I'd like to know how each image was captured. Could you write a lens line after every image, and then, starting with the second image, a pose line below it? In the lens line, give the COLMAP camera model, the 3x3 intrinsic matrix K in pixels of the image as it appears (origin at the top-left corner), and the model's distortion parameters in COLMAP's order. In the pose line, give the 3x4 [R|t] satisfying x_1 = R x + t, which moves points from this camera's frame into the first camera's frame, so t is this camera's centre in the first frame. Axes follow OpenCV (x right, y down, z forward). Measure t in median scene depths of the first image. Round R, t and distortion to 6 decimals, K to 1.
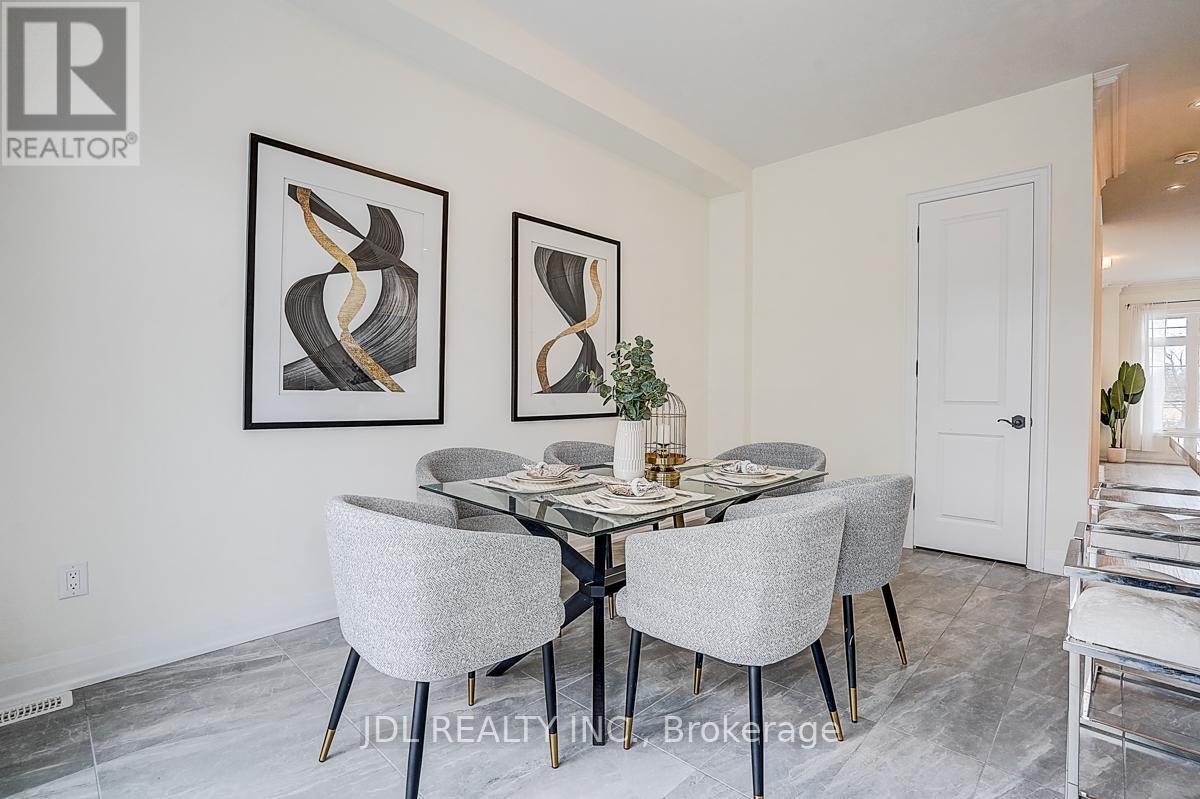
lens RADIAL K [[556.6, 0, 600.0], [0, 556.6, 399.5], [0, 0, 1]] dist [-0.066043, 0.026089]
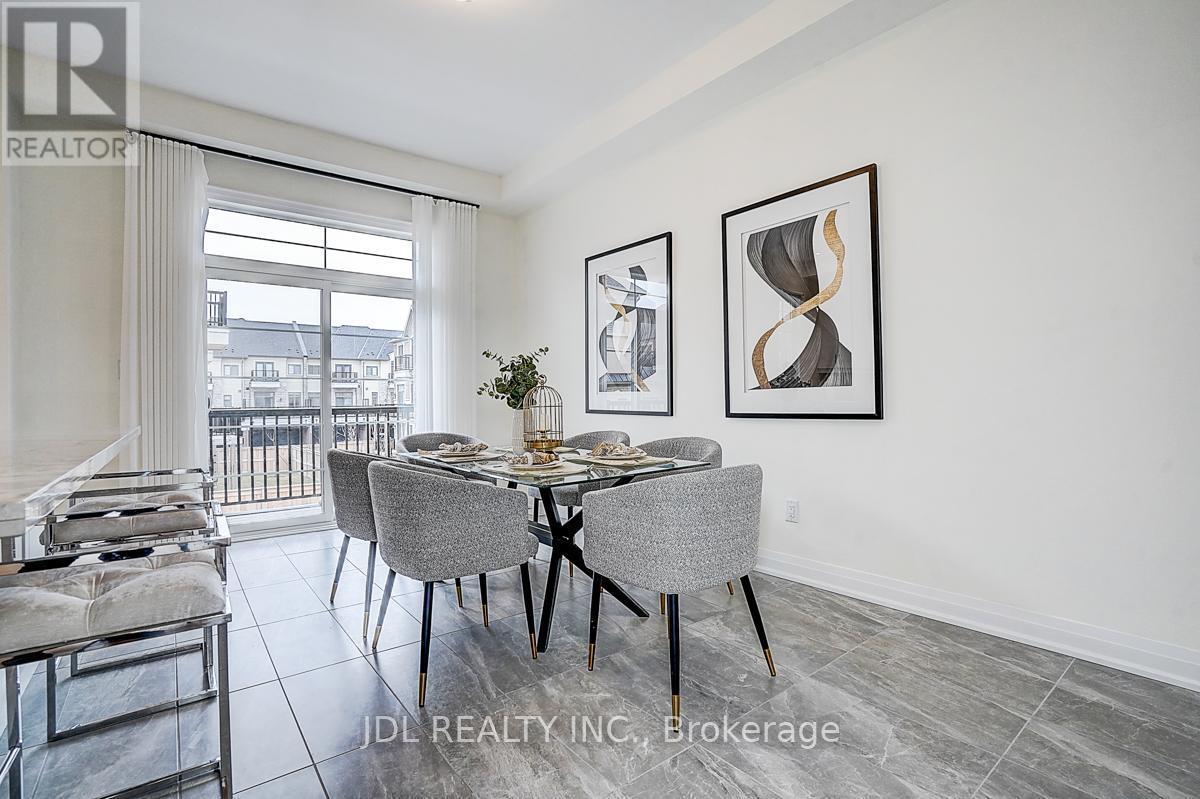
lens RADIAL K [[556.6, 0, 600.0], [0, 556.6, 399.5], [0, 0, 1]] dist [-0.066043, 0.026089]
pose [[-0.131918, 0.009154, -0.991218, 0.842642], [0.014208, 0.999872, 0.007343, -0.003847], [0.991159, -0.013115, -0.132031, 0.844457]]
